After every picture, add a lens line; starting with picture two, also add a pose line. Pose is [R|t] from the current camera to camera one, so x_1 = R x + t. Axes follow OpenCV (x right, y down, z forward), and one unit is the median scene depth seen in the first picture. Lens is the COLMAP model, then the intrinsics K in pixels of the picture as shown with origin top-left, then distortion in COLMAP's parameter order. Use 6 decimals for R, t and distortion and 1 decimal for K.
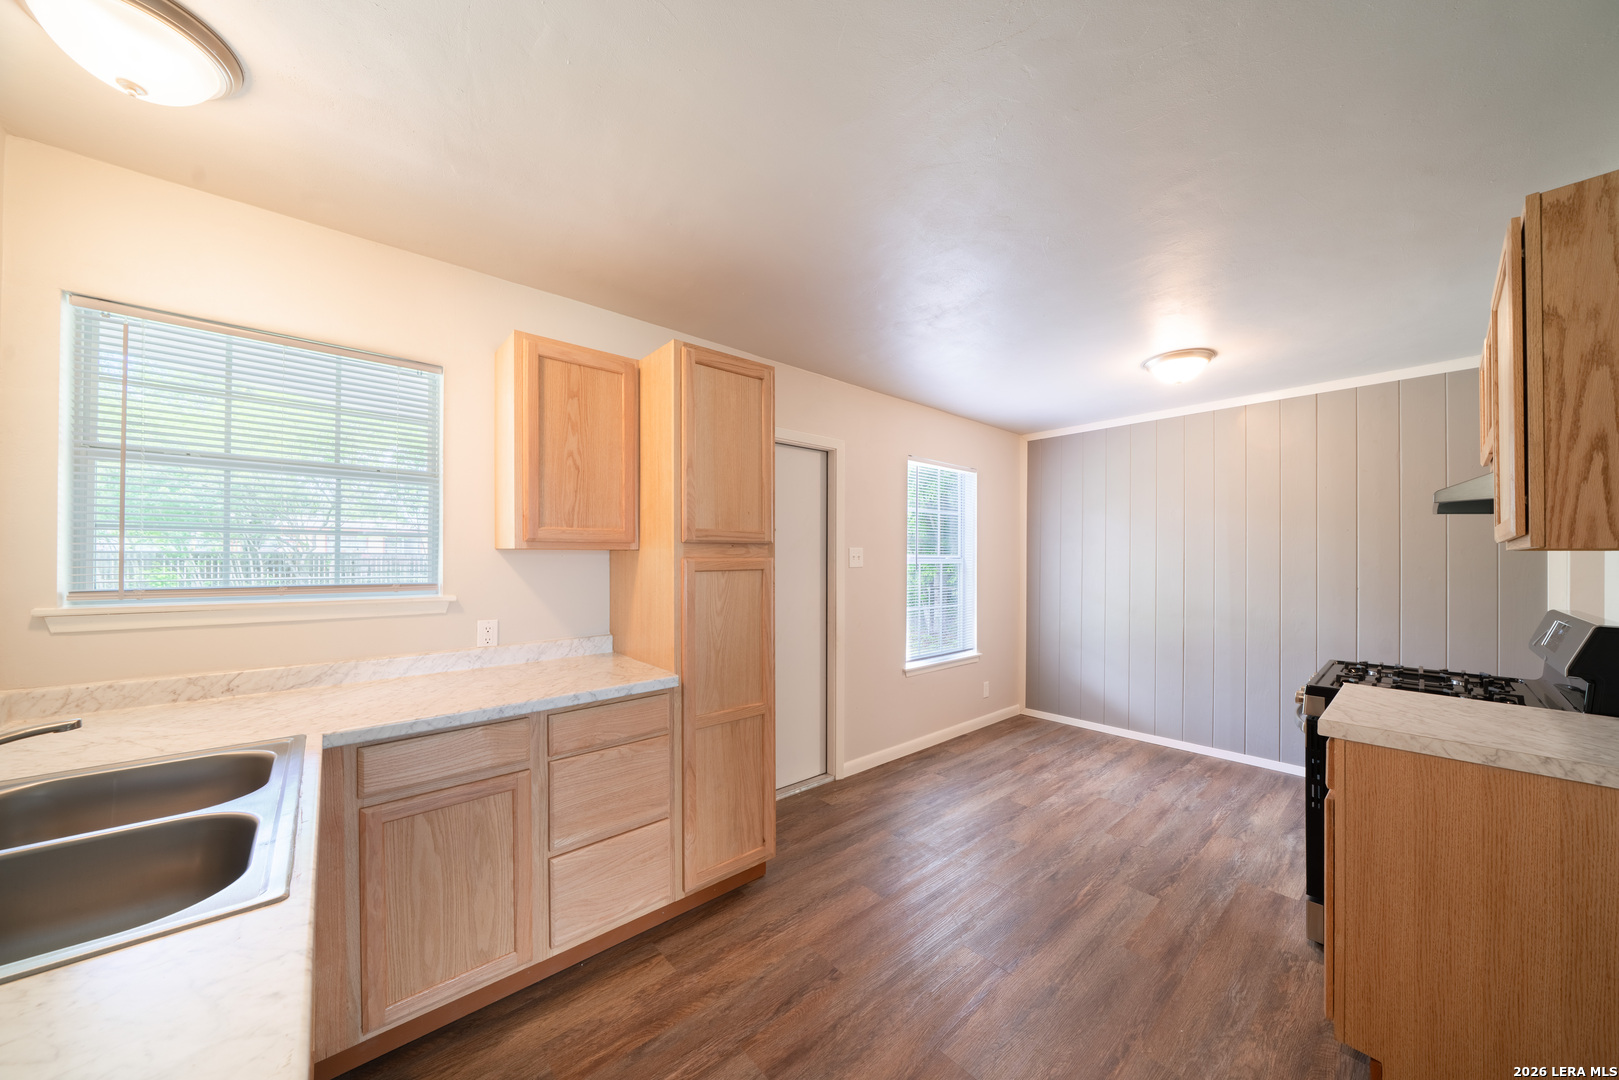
lens RADIAL K [[552.5, 0, 809.8], [0, 552.5, 548.5], [0, 0, 1]] dist [-0.009199, 0.000085]
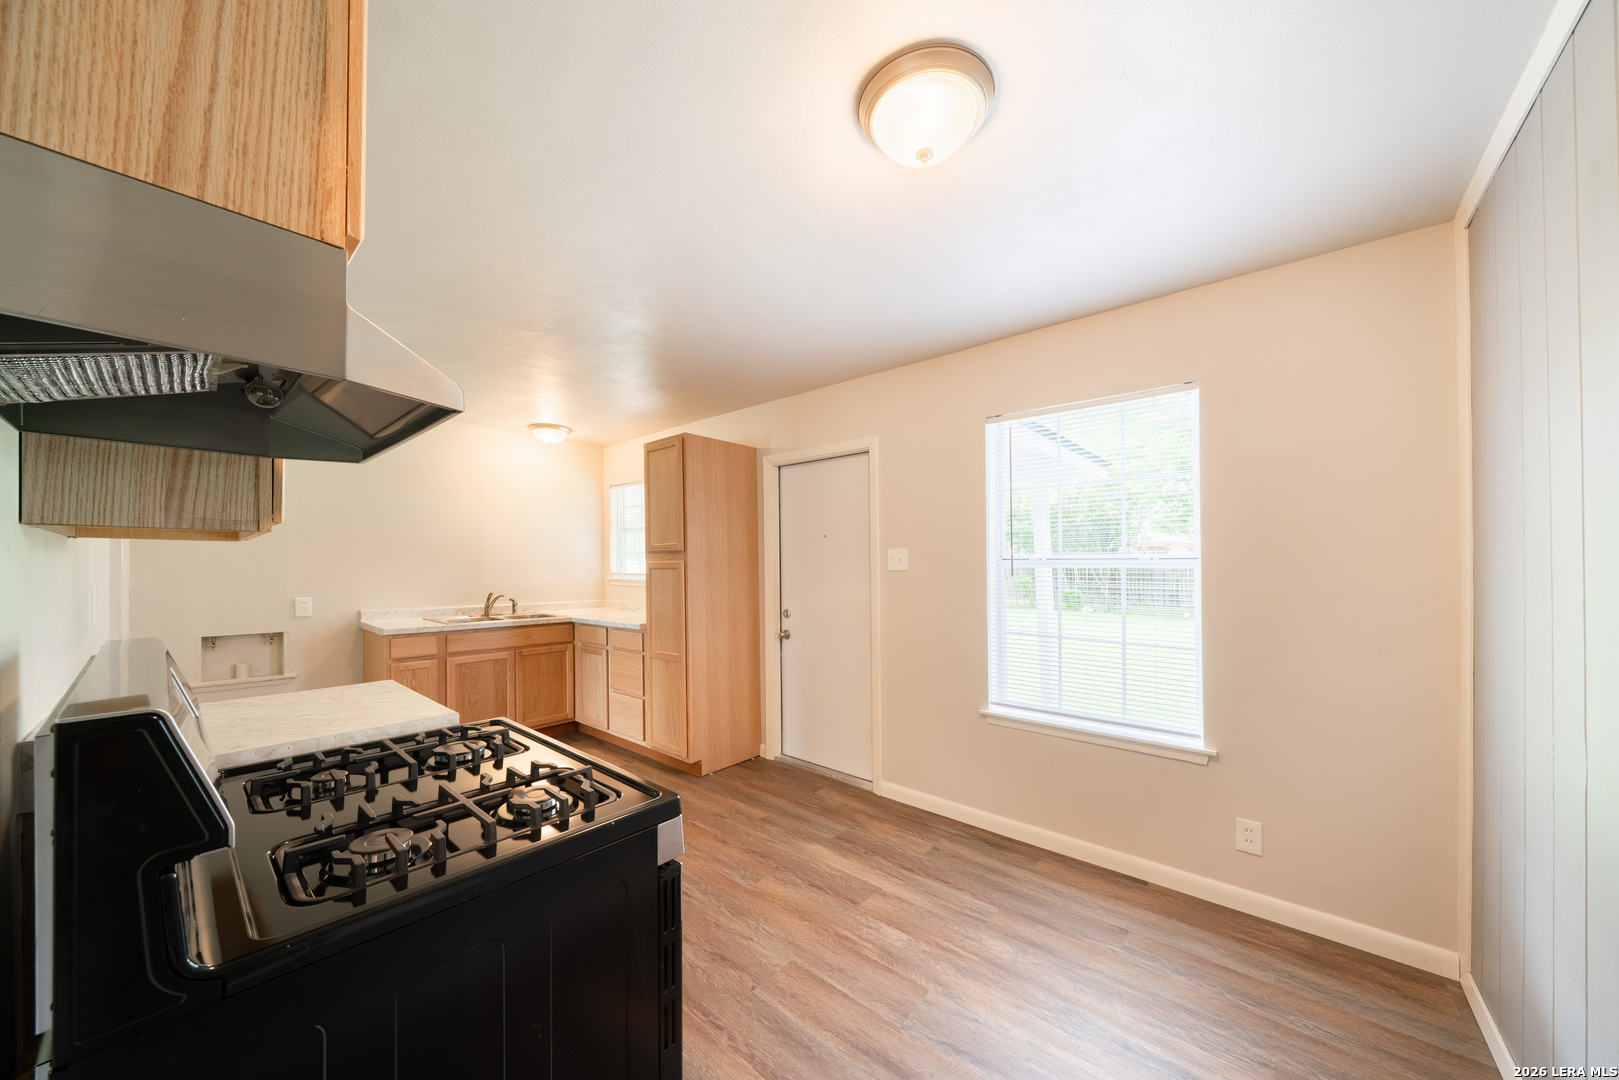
lens RADIAL K [[552.5, 0, 799.4], [0, 552.5, 566.8], [0, 0, 1]] dist [-0.009199, 0.000085]
pose [[0.134867, -0.002541, -0.990861, 1.216825], [0.013870, 0.999904, -0.000676, 0.033657], [0.990767, -0.013652, 0.134889, 0.929595]]
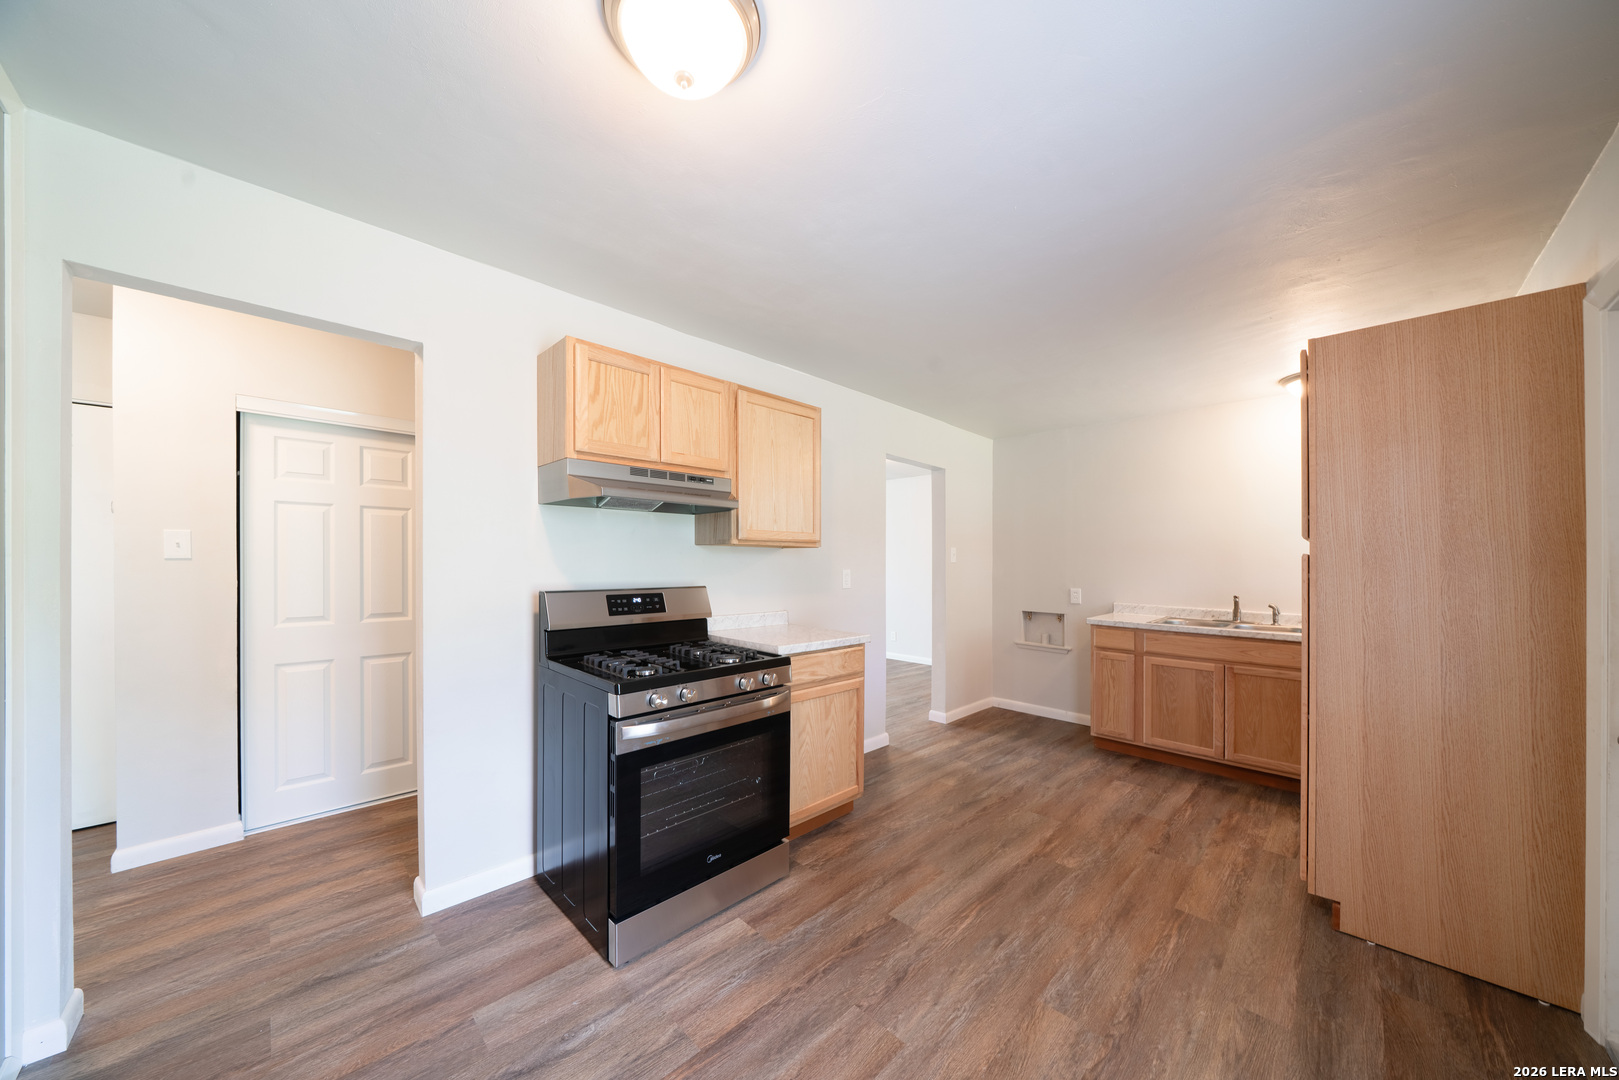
lens RADIAL K [[552.5, 0, 800.0], [0, 552.5, 566.7], [0, 0, 1]] dist [-0.009199, 0.000085]
pose [[-0.998379, -0.013490, -0.055301, 0.682497], [-0.013071, 0.999883, -0.007928, 0.047564], [0.055402, -0.007192, -0.998438, 1.551468]]
